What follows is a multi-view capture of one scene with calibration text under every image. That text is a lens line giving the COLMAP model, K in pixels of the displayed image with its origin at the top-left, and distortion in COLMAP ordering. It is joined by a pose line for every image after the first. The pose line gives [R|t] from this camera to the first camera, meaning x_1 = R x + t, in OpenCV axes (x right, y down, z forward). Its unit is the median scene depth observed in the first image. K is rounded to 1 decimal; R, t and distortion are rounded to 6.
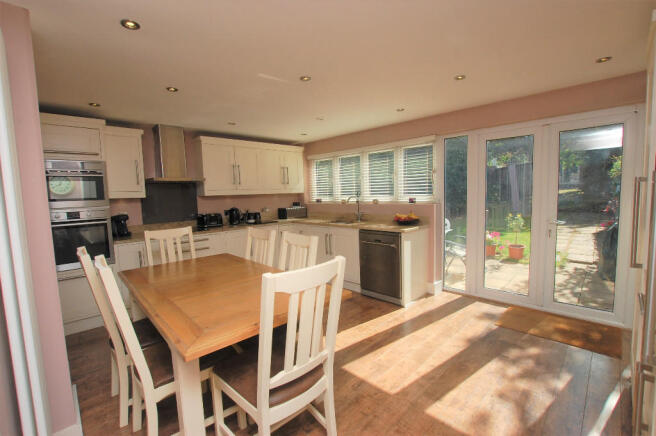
lens RADIAL K [[290.0, 0, 331.8], [0, 290.0, 217.2], [0, 0, 1]] dist [-0.000646, 0.000193]
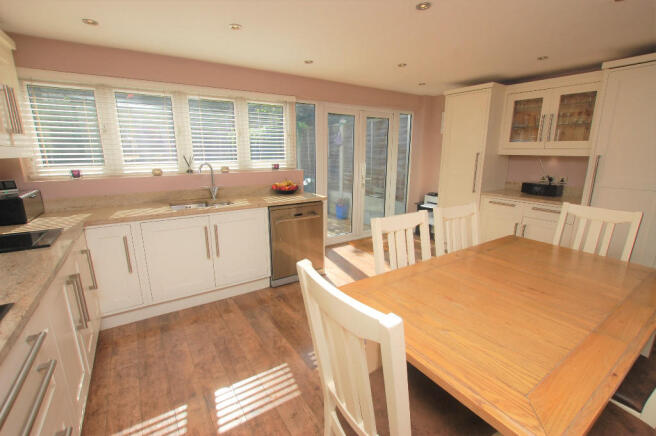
lens RADIAL K [[290.0, 0, 331.8], [0, 290.0, 217.2], [0, 0, 1]] dist [-0.000646, 0.000193]
pose [[0.201026, -0.183419, 0.962261, -0.584237], [0.086746, 0.981788, 0.169019, -0.041765], [-0.975737, 0.049496, 0.213276, 0.658821]]
